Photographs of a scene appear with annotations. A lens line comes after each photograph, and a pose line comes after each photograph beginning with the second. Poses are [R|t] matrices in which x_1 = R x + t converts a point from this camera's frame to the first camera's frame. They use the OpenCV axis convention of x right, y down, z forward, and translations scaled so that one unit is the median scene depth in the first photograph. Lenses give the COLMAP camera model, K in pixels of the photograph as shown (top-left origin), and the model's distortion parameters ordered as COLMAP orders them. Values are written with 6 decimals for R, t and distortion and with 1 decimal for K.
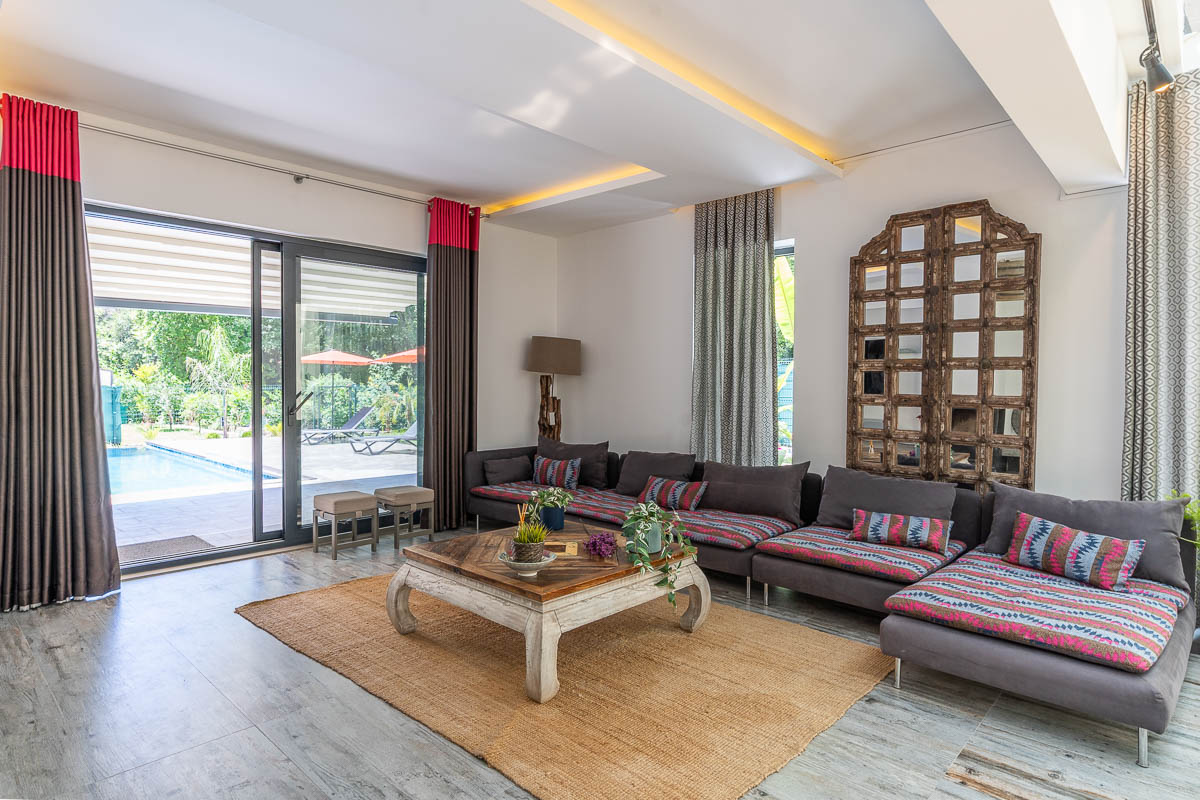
lens RADIAL K [[662.9, 0, 597.8], [0, 662.9, 395.1], [0, 0, 1]] dist [-0.002381, 0.000213]
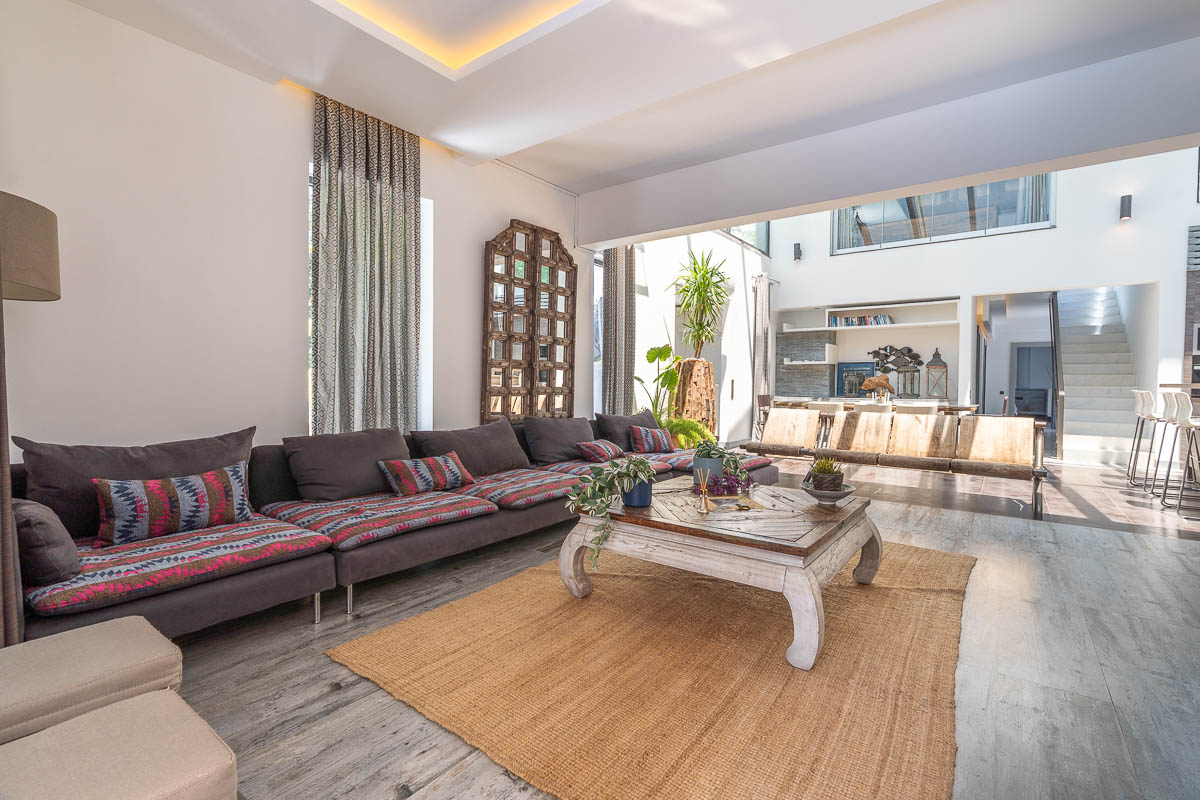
lens RADIAL K [[558.7, 0, 596.2], [0, 558.7, 393.0], [0, 0, 1]] dist [0.000751, 0.000093]
pose [[-0.119380, -0.005692, 0.992832, -0.620015], [0.028085, 0.999564, 0.009108, 0.056818], [-0.992451, 0.028971, -0.119168, 0.933429]]
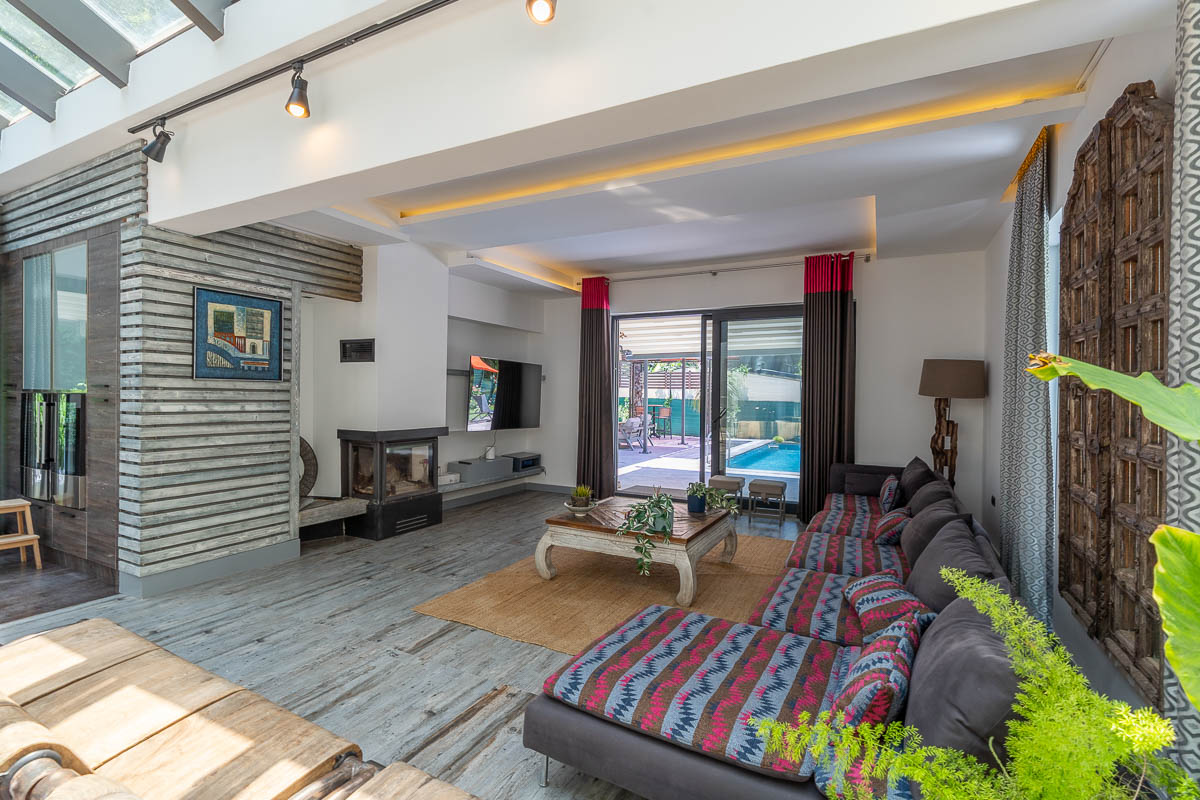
lens RADIAL K [[558.7, 0, 599.7], [0, 558.7, 396.5], [0, 0, 1]] dist [0.000751, 0.000093]
pose [[0.276023, 0.005253, -0.961137, 0.791657], [-0.028857, 0.999580, -0.002824, -0.020439], [0.960718, 0.028515, 0.276059, 0.388937]]
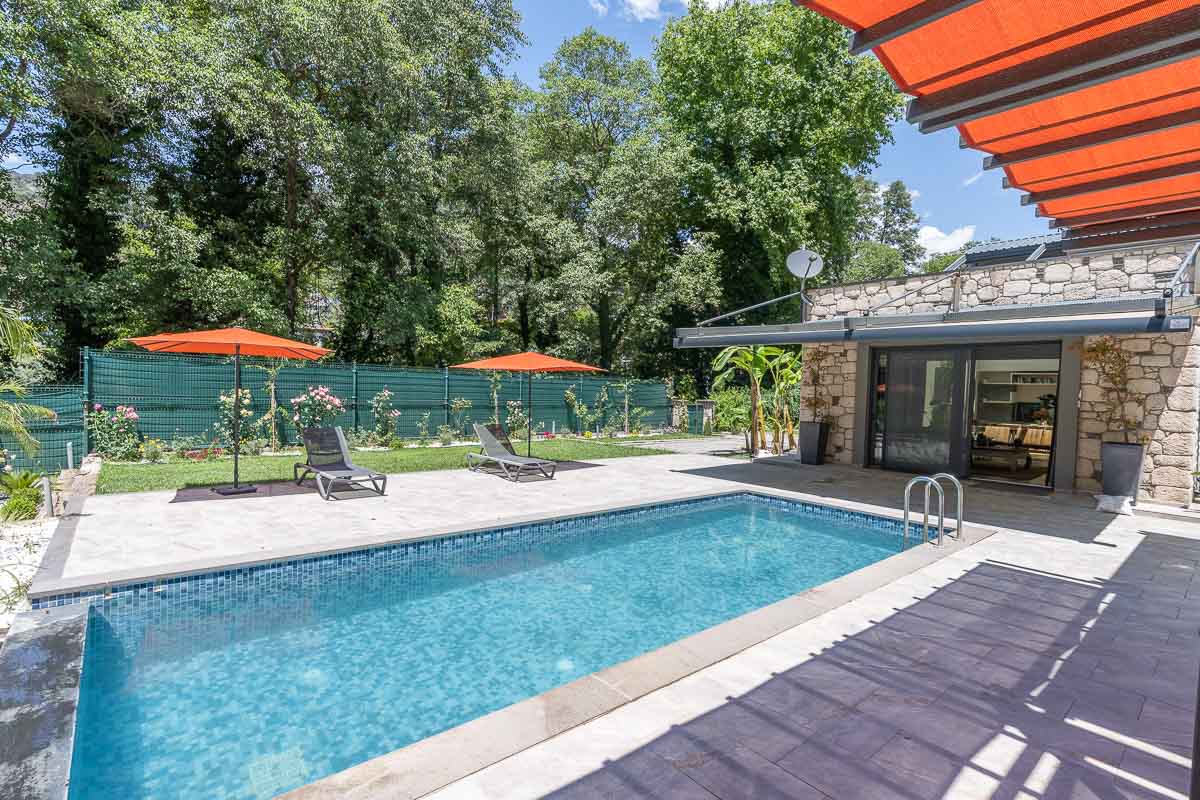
lens RADIAL K [[558.7, 0, 601.1], [0, 558.7, 400.5], [0, 0, 1]] dist [0.000751, 0.000093]
pose [[0.105317, -0.000728, 0.994438, -2.880835], [0.001761, 0.999998, 0.000546, -0.040104], [-0.994437, 0.001694, 0.105318, 2.289952]]
